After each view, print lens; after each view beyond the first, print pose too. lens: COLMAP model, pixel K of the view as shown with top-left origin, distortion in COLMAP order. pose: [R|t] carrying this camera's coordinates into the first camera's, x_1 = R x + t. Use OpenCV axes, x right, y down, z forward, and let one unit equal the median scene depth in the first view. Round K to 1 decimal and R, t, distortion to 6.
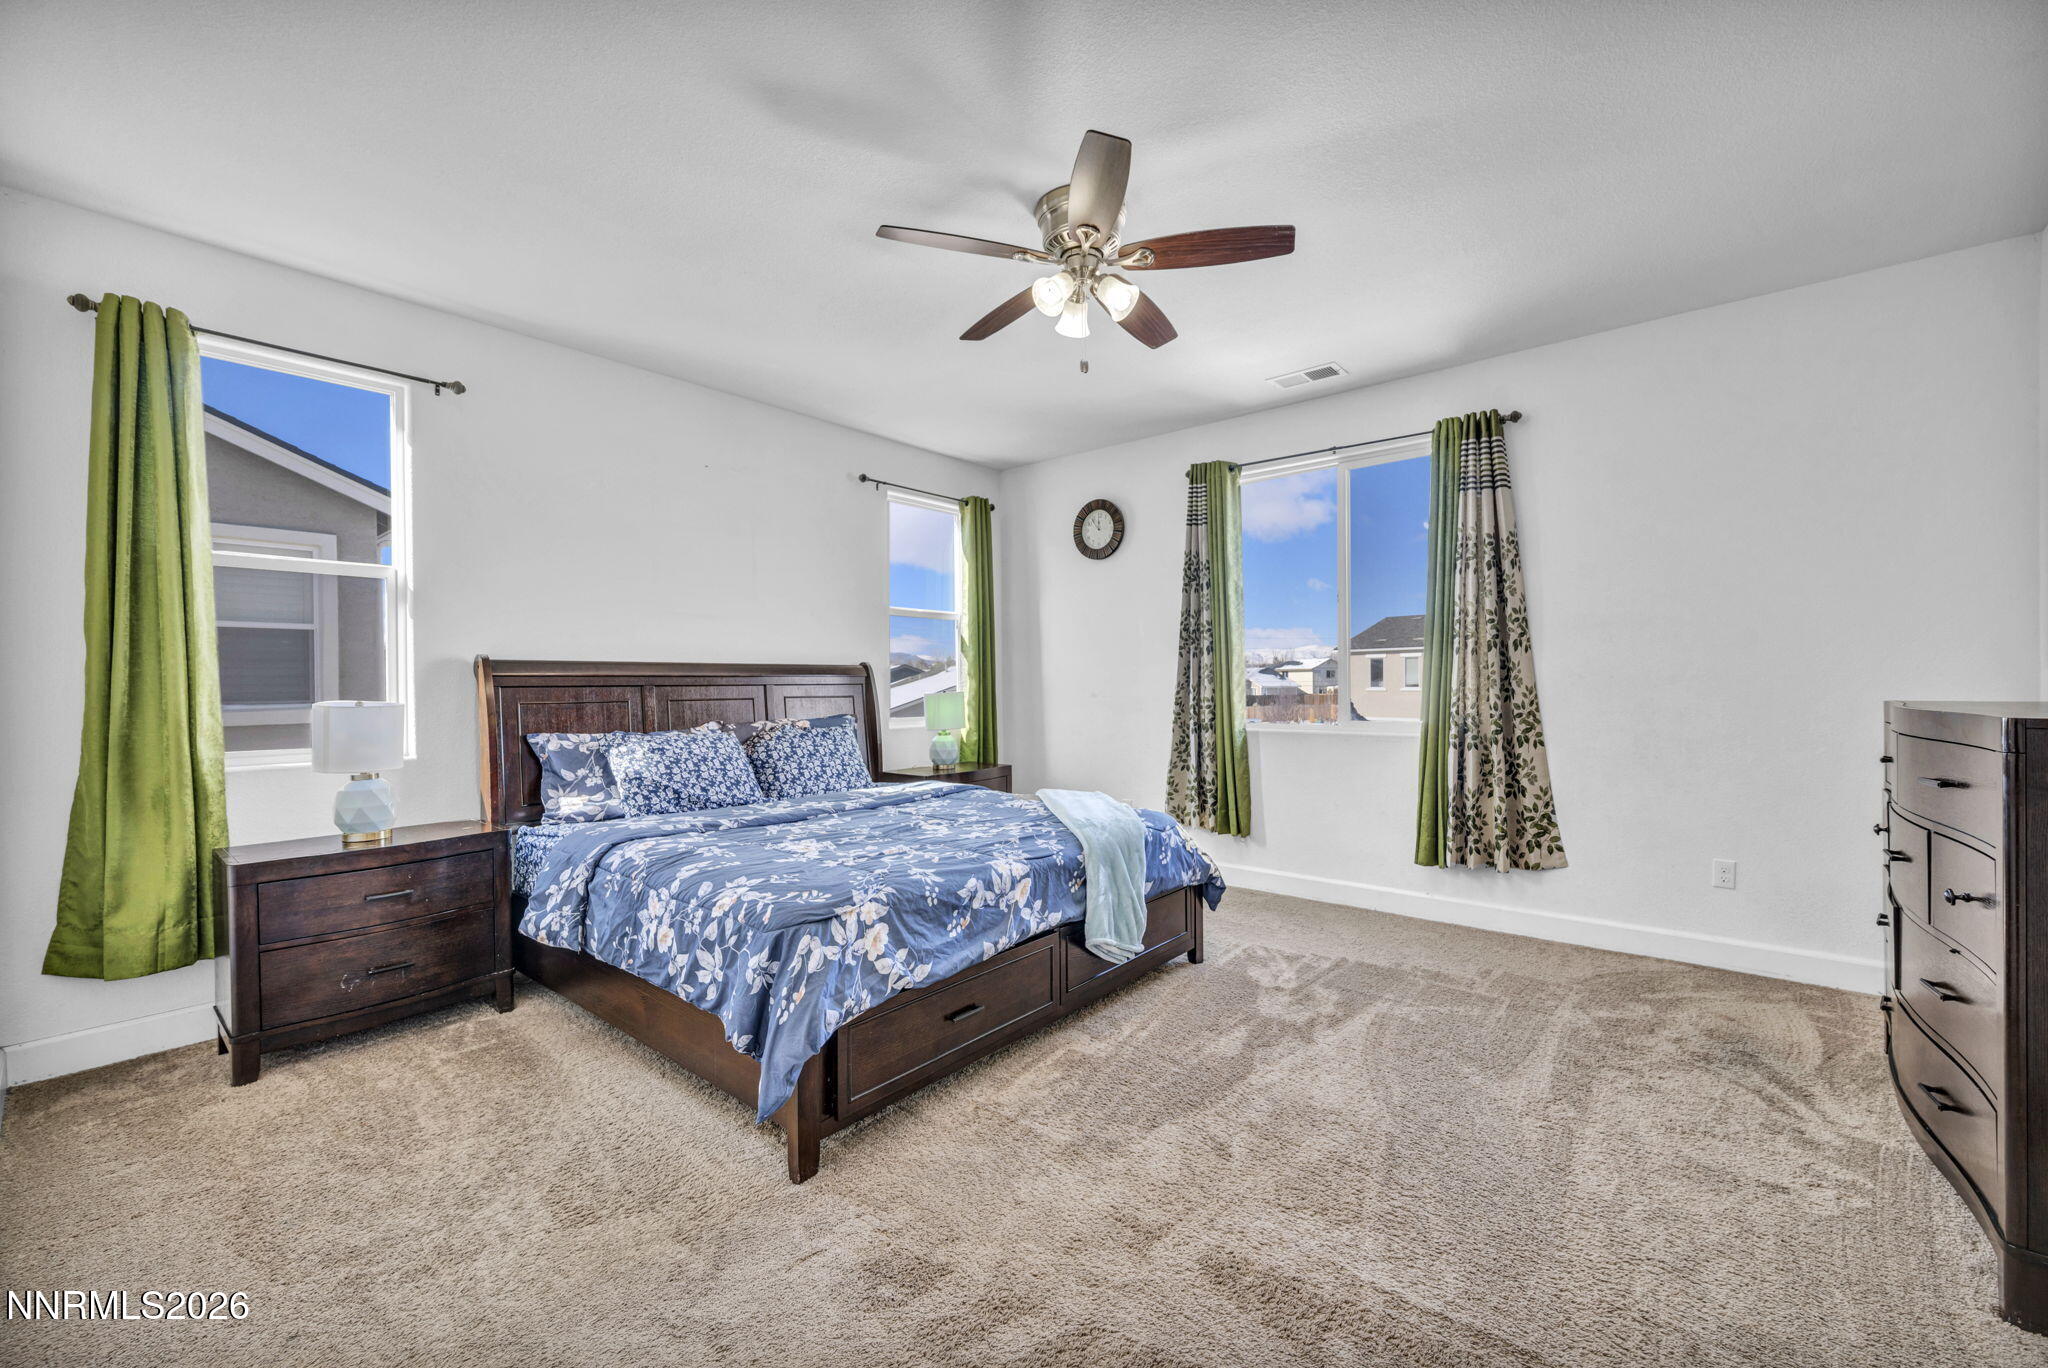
lens RADIAL K [[810.7, 0, 1027.3], [0, 810.7, 689.3], [0, 0, 1]] dist [0.000040, 0.000346]
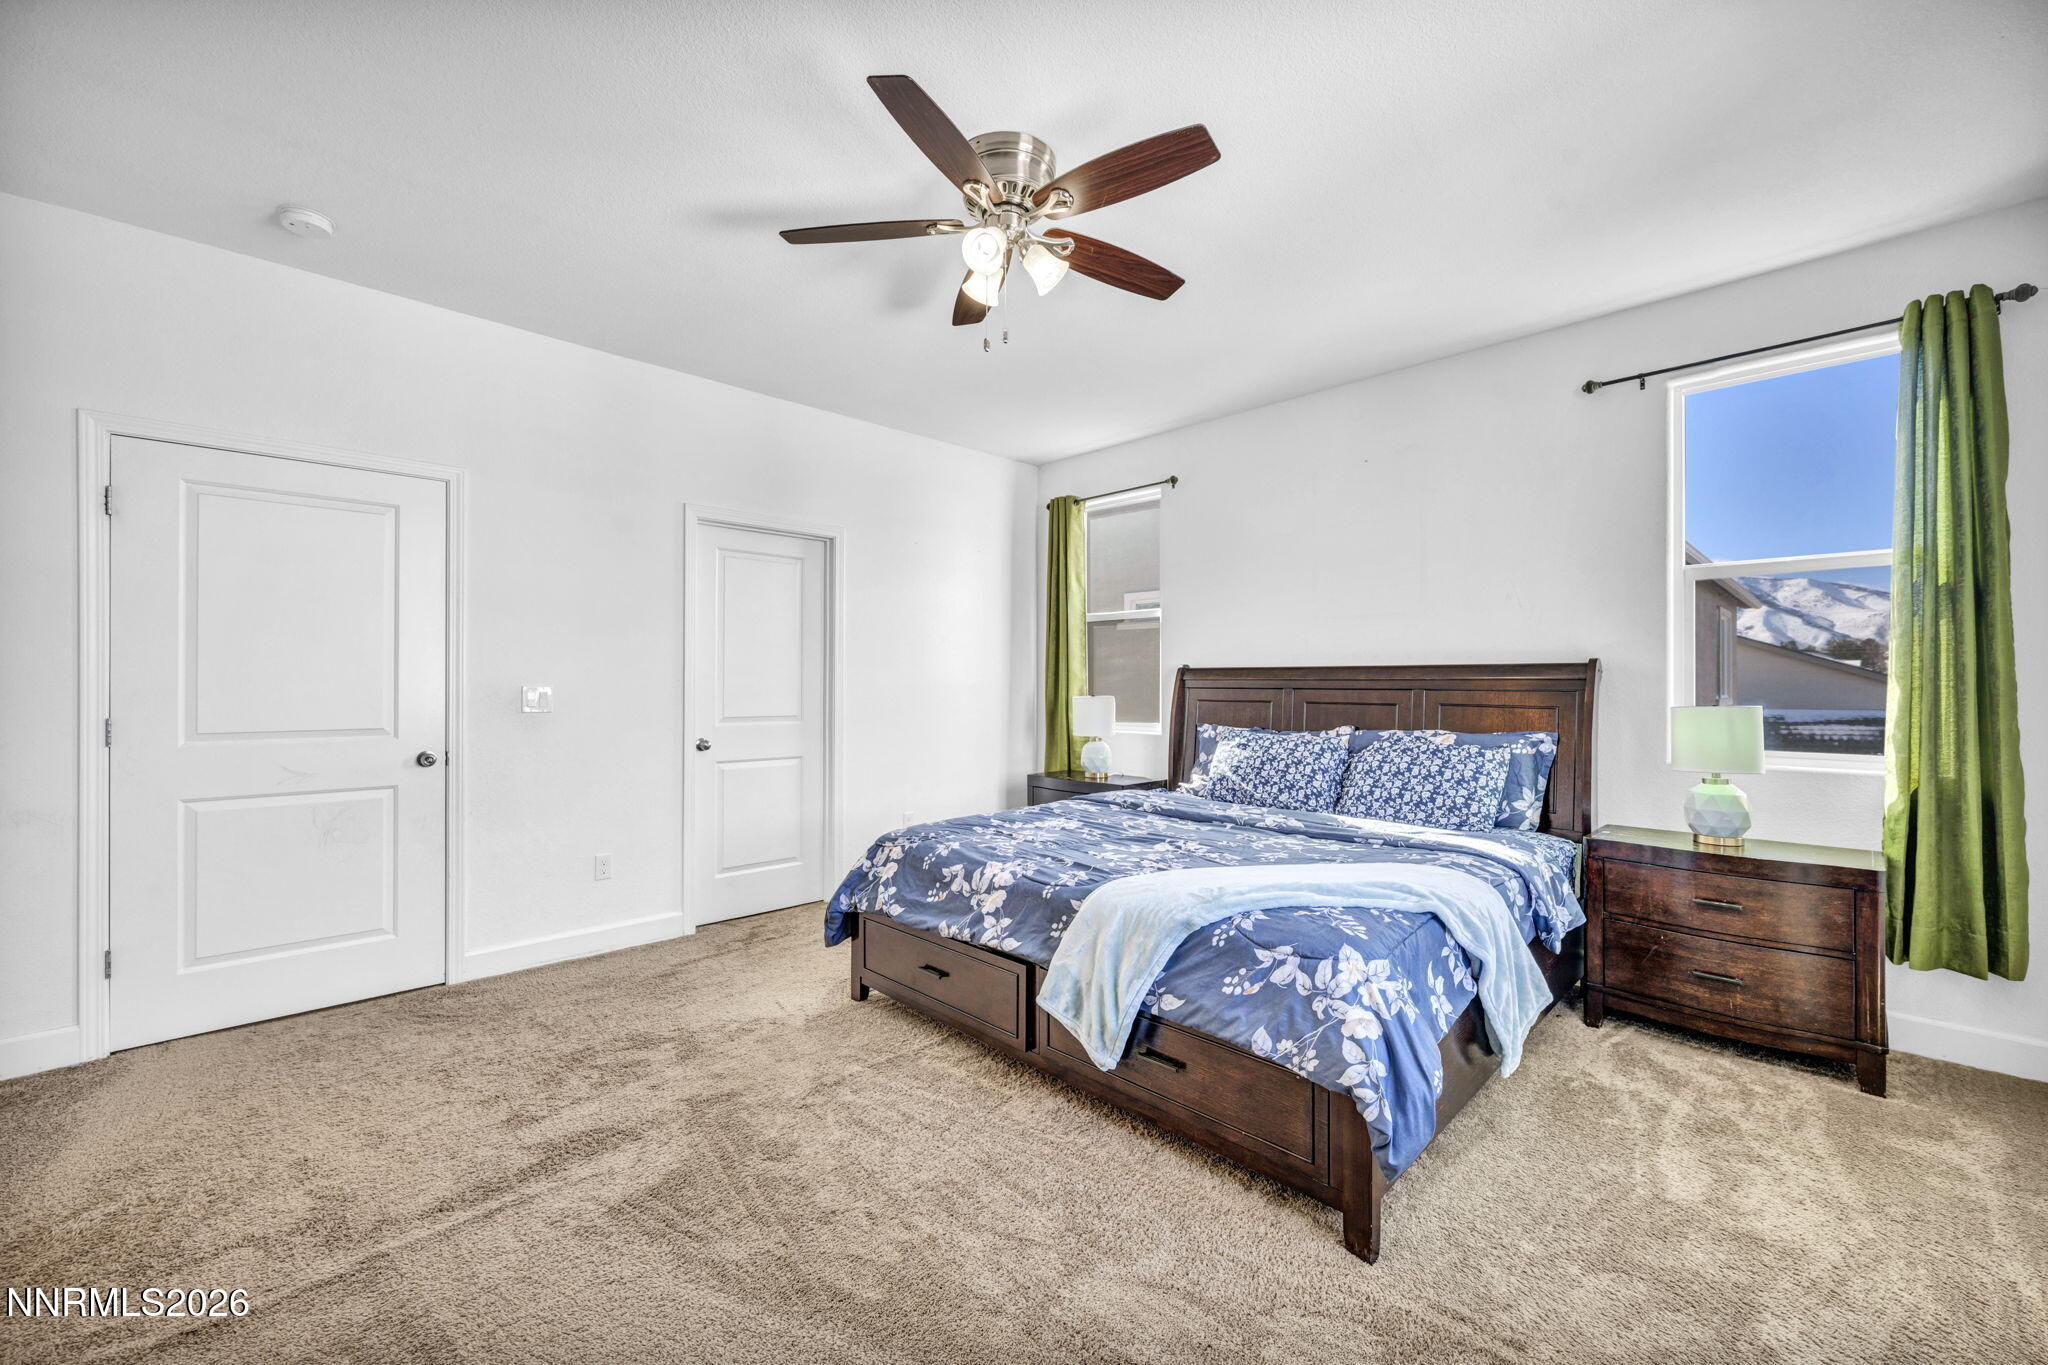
lens RADIAL K [[817.3, 0, 1034.6], [0, 817.3, 720.2], [0, 0, 1]] dist [0.000038, -0.000190]
pose [[-0.110310, 0.047451, -0.992764, 0.972148], [-0.007203, 0.998795, 0.048540, -0.018474], [0.993871, 0.012505, -0.109835, 1.162239]]
